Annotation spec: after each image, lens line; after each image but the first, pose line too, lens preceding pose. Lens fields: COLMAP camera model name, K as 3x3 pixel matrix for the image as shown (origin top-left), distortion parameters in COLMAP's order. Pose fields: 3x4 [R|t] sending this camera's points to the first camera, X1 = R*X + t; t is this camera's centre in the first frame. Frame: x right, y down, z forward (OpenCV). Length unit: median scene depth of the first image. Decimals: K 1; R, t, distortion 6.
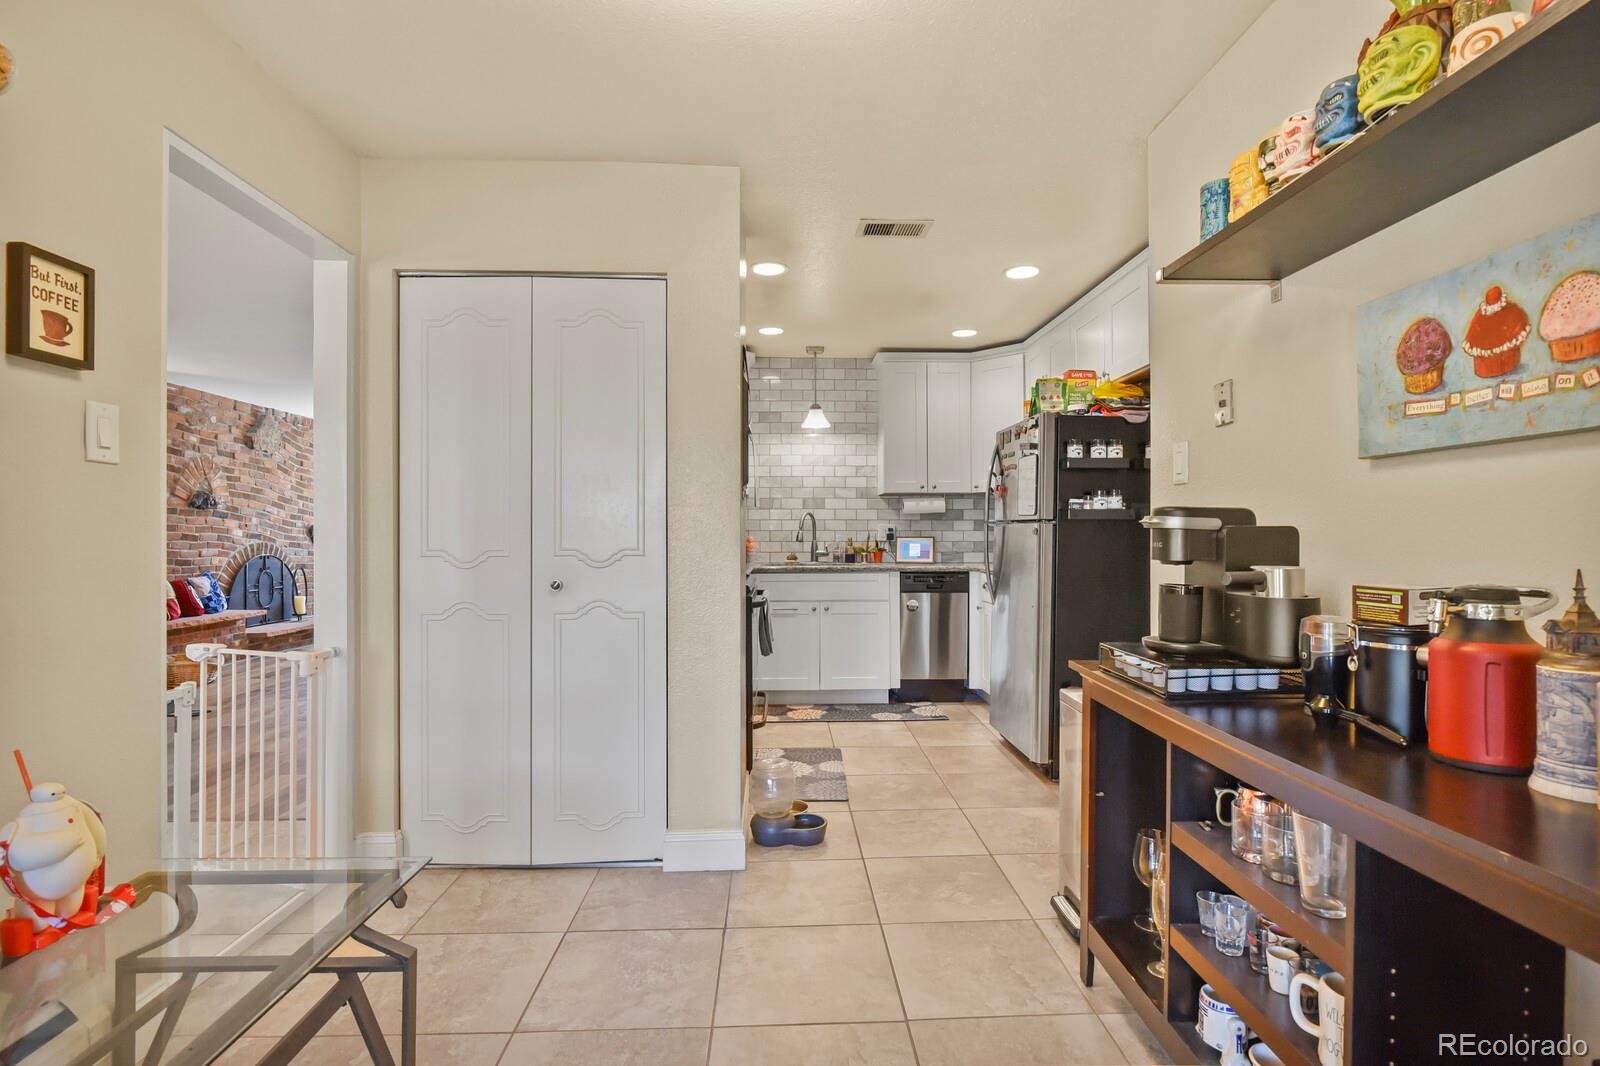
lens RADIAL K [[780.1, 0, 800.8], [0, 780.1, 534.3], [0, 0, 1]] dist [-0.001926, -0.006280]
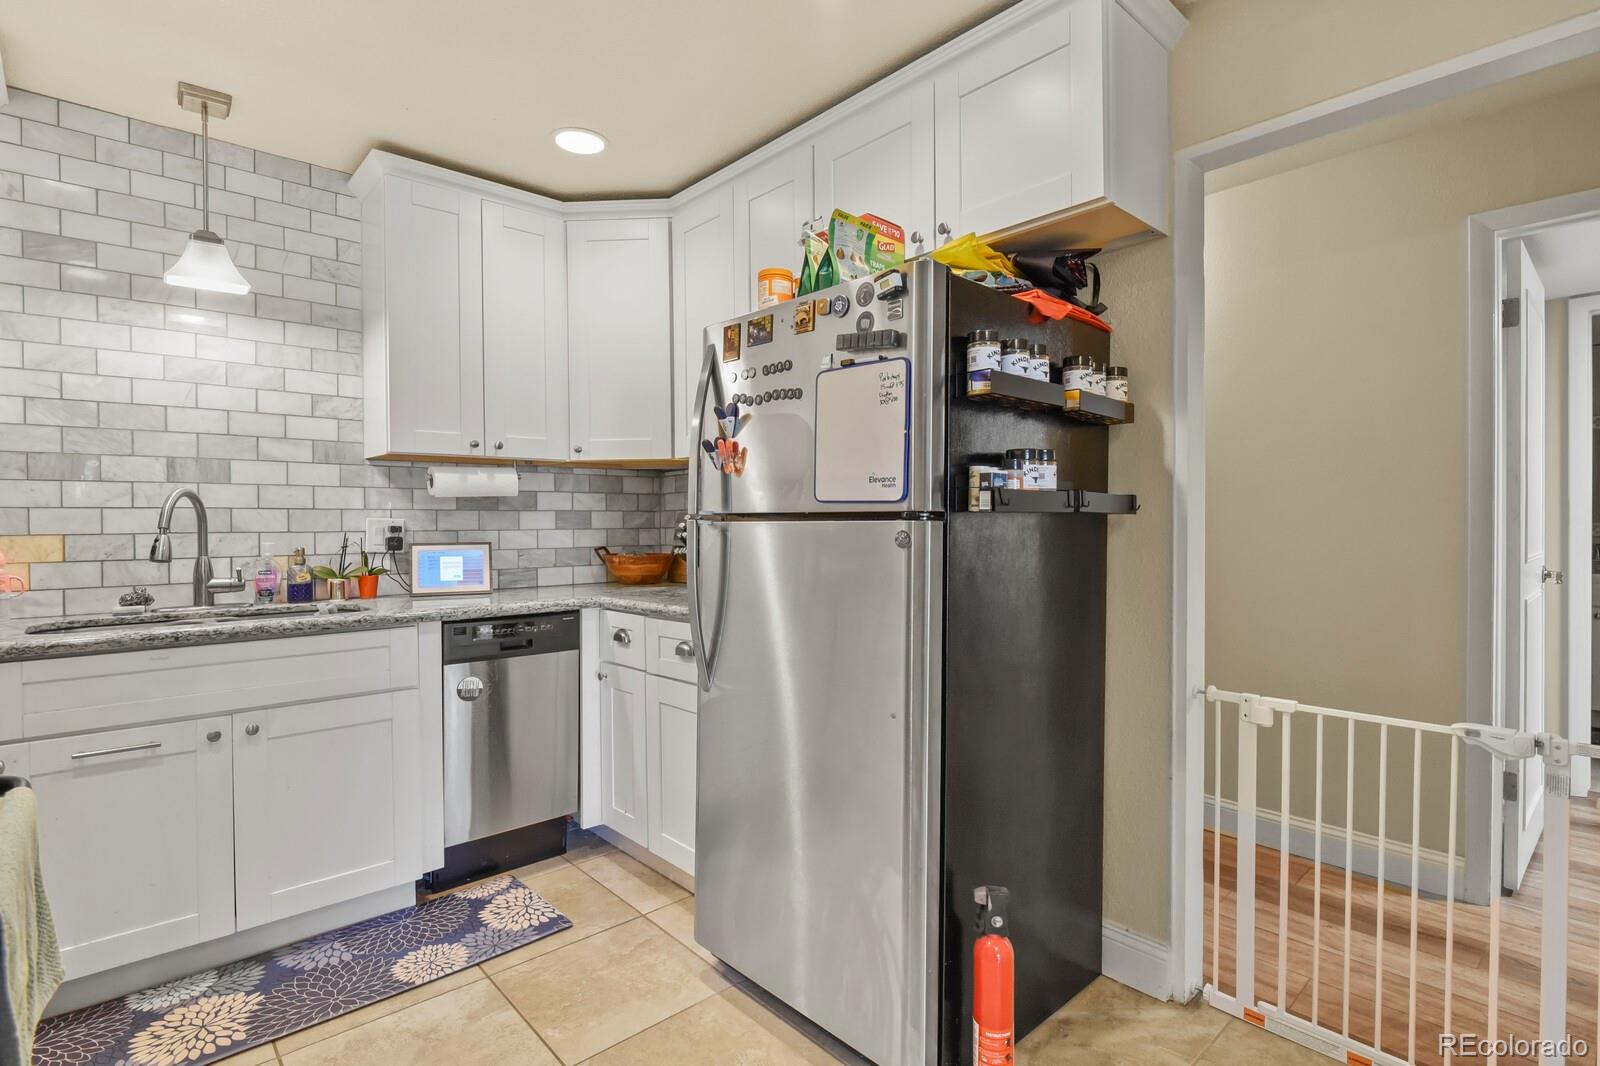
lens RADIAL K [[780.1, 0, 812.4], [0, 780.1, 530.7], [0, 0, 1]] dist [-0.001926, -0.006280]
pose [[0.756441, -0.011496, 0.653961, -0.008887], [0.005709, 0.999923, 0.010974, -0.009322], [-0.654037, -0.004568, 0.756449, 0.468442]]
